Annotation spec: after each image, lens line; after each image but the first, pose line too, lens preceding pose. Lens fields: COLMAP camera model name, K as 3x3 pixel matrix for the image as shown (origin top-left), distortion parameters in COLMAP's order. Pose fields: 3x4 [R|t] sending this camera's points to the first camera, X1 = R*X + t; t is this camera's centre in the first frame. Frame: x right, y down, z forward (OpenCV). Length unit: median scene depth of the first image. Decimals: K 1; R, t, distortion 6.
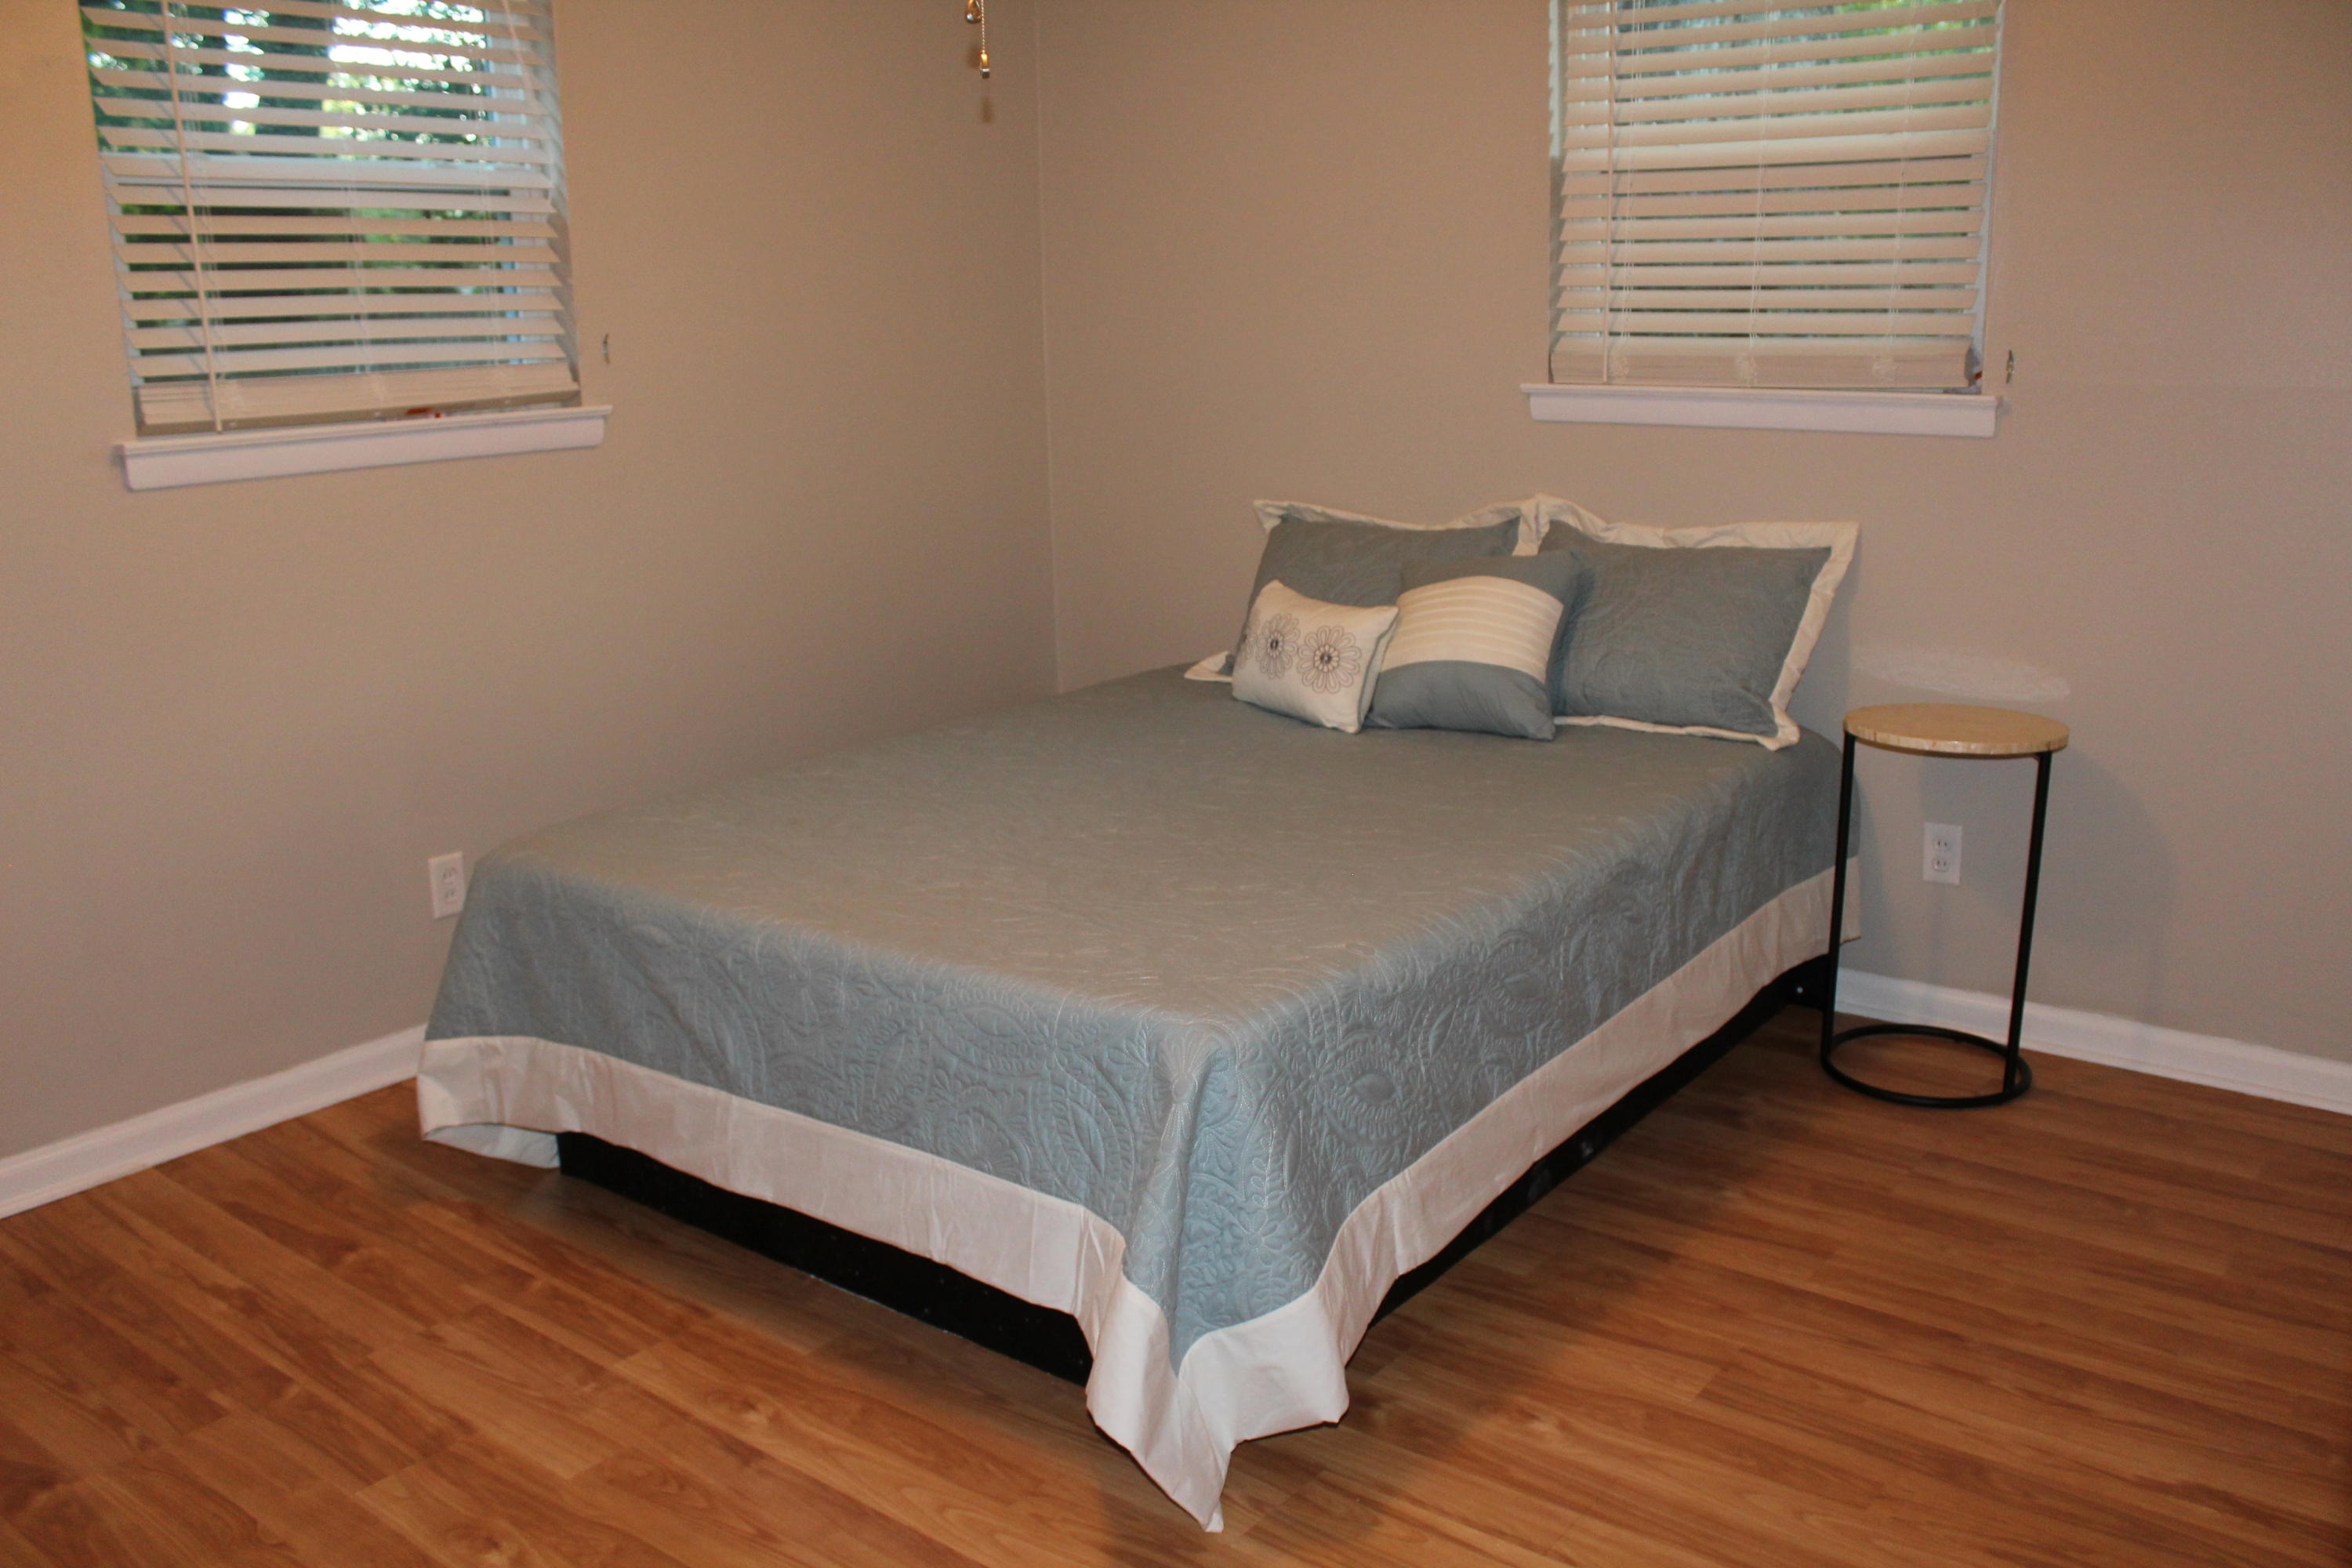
lens RADIAL K [[1956.9, 0, 1168.4], [0, 1956.9, 779.4], [0, 0, 1]] dist [-0.165964, 0.147412]
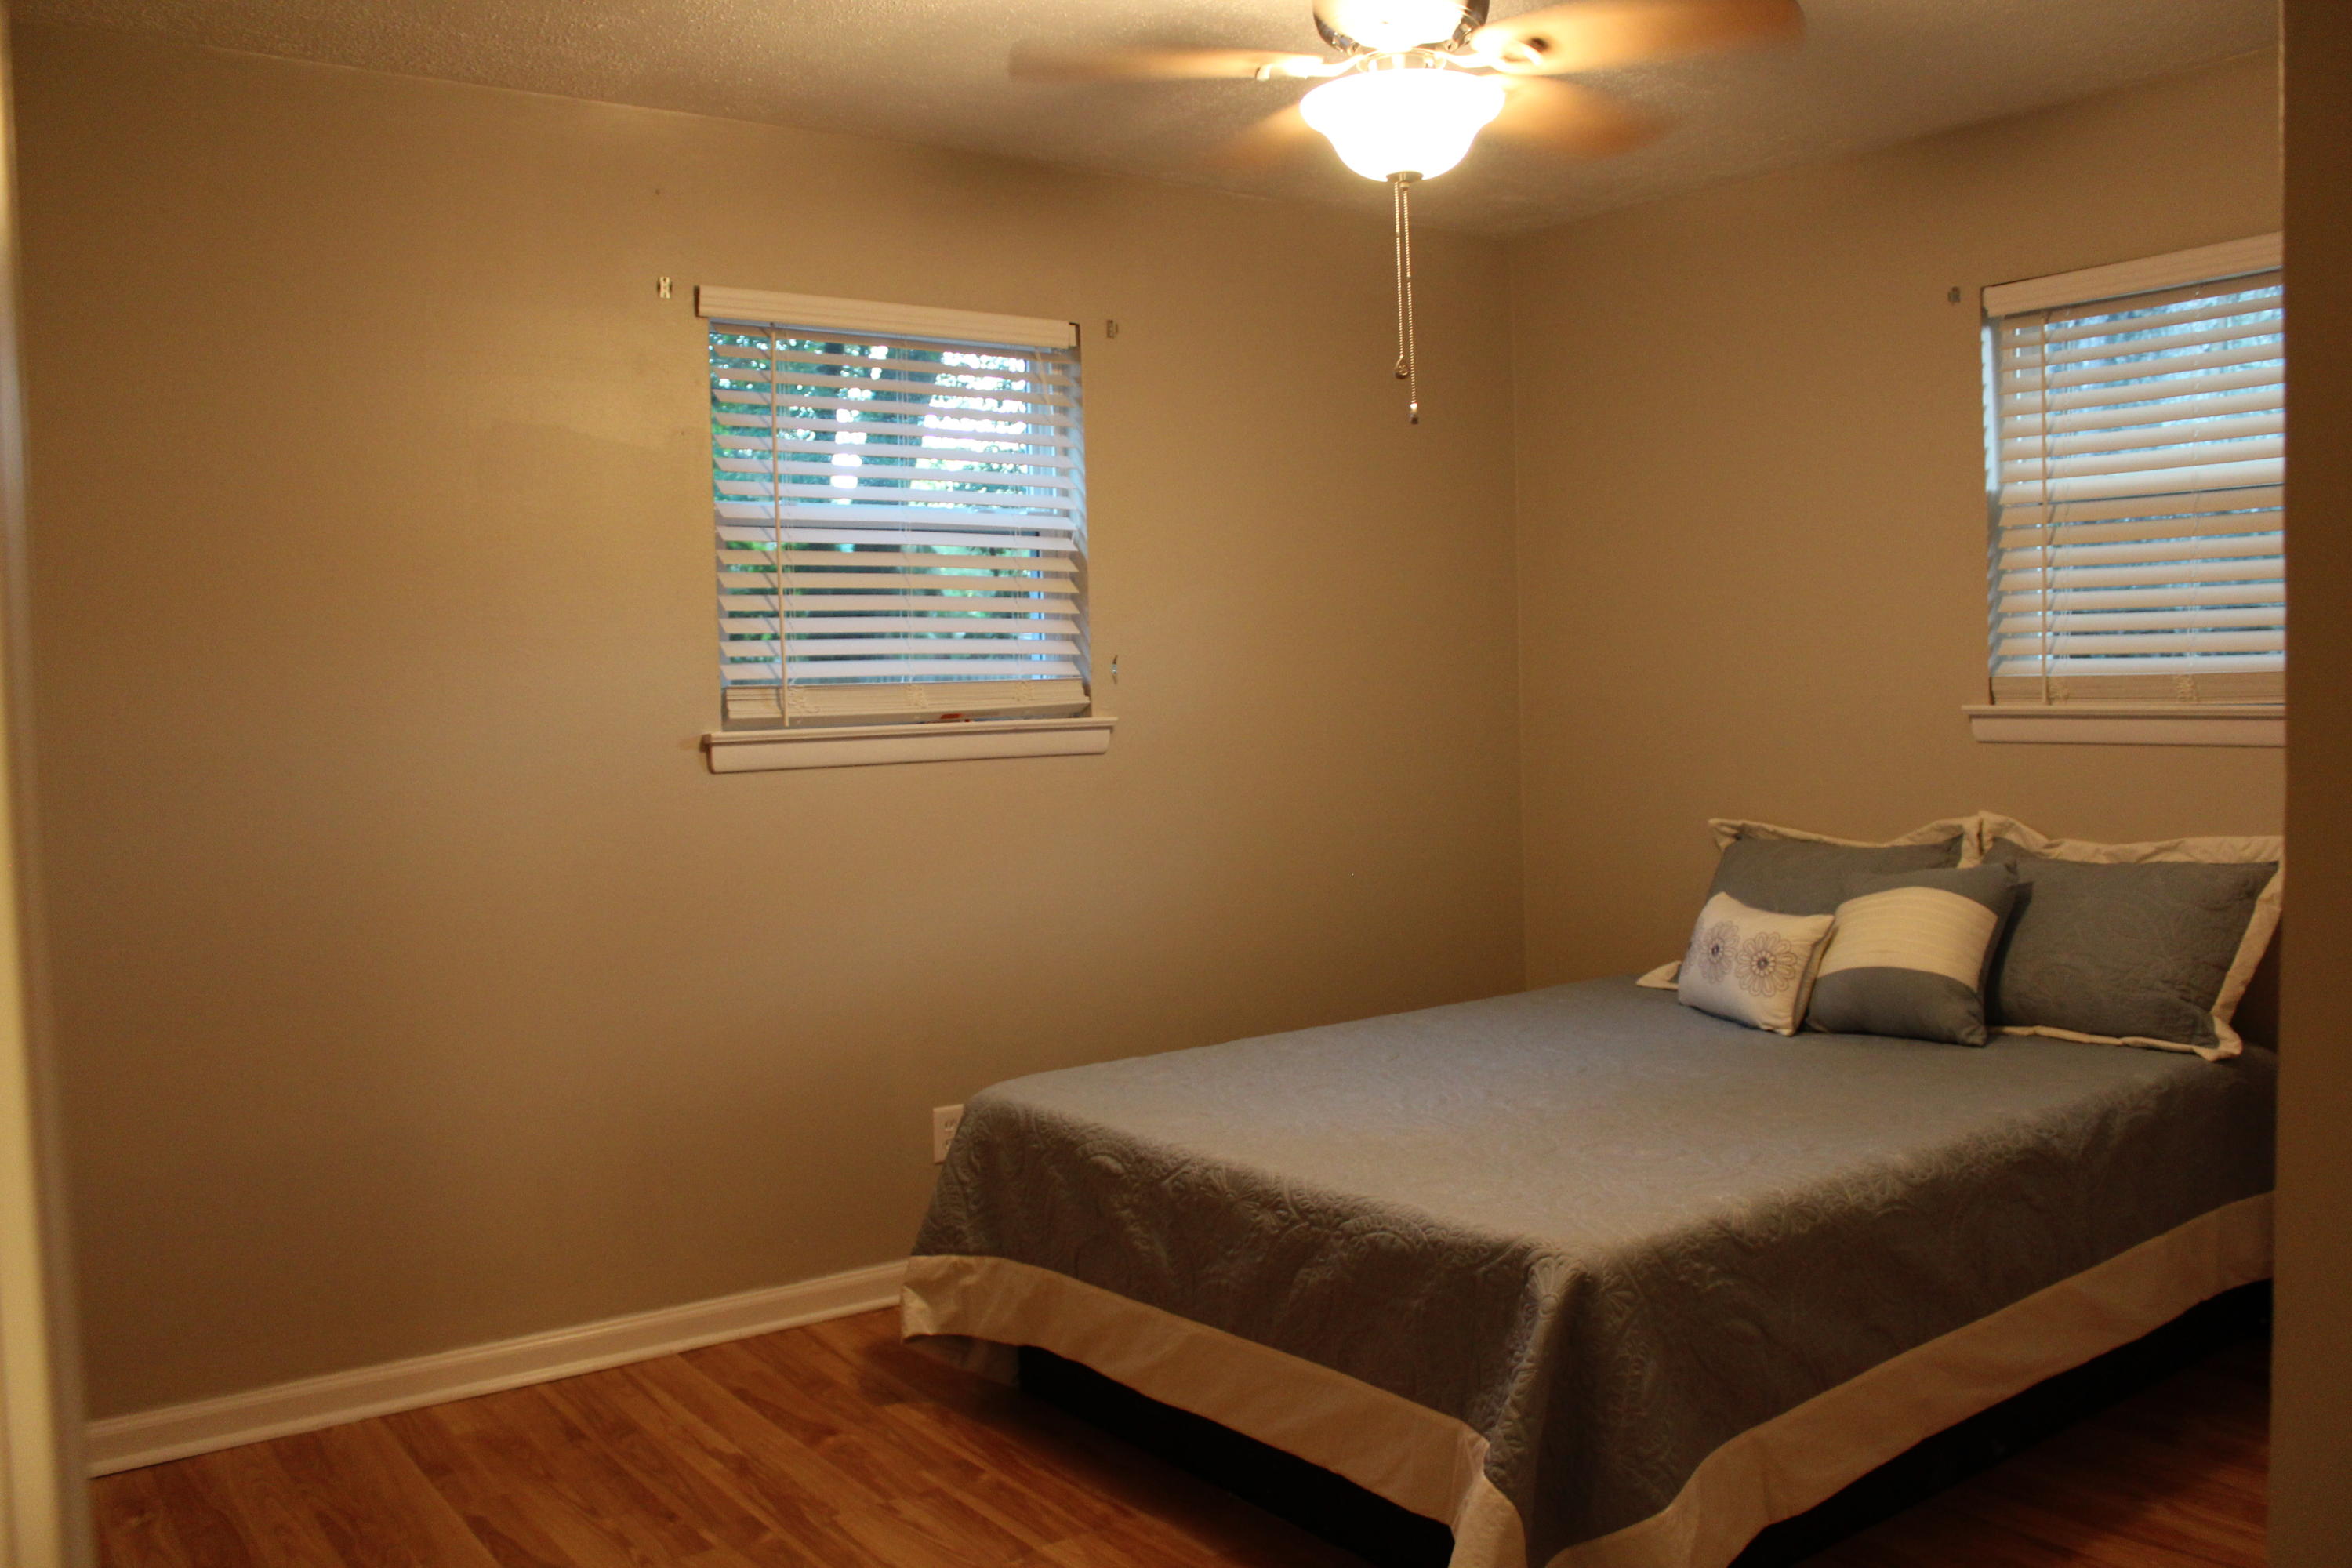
lens RADIAL K [[1956.9, 0, 1168.4], [0, 1956.9, 779.4], [0, 0, 1]] dist [-0.165964, 0.147412]
pose [[0.962640, 0.011381, -0.270545, 0.060319], [-0.060424, 0.982953, -0.173646, 0.045685], [0.263957, 0.183506, 0.946917, -0.090548]]
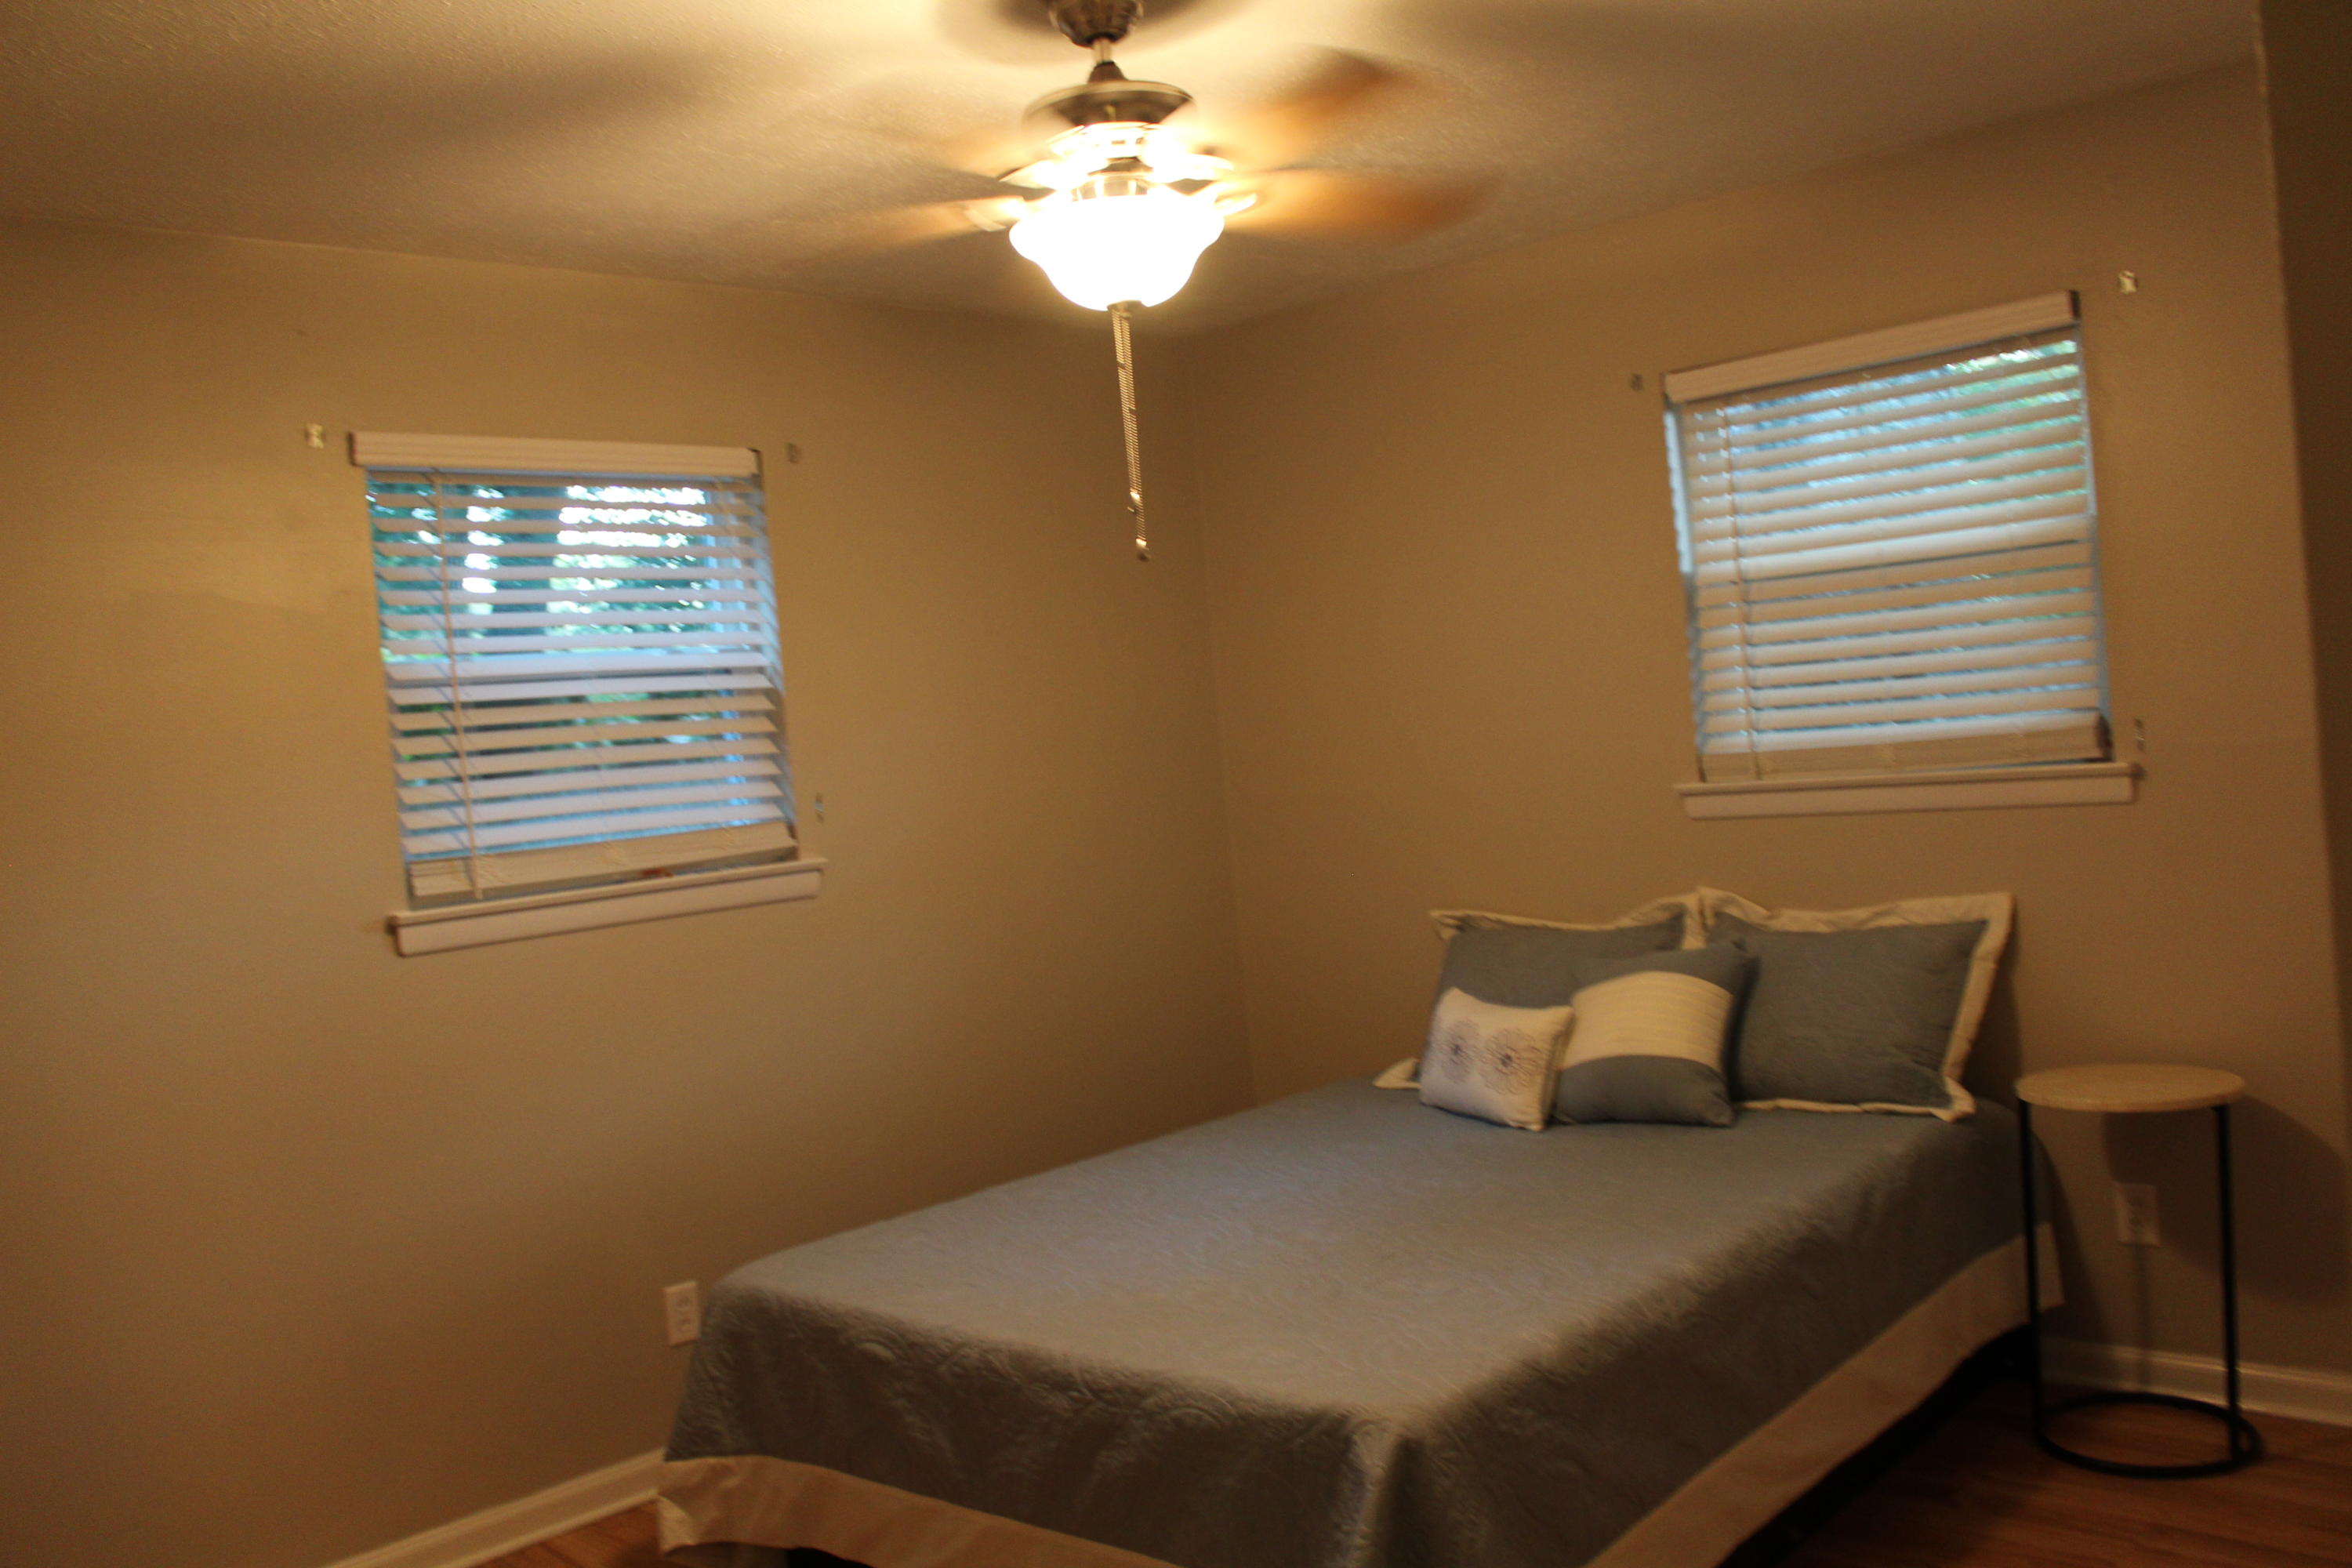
lens RADIAL K [[1956.9, 0, 1168.4], [0, 1956.9, 779.4], [0, 0, 1]] dist [-0.165964, 0.147412]
pose [[0.993123, -0.066120, -0.096617, 0.013464], [0.044558, 0.976614, -0.210331, 0.001857], [0.108264, 0.204580, 0.972844, -0.065784]]
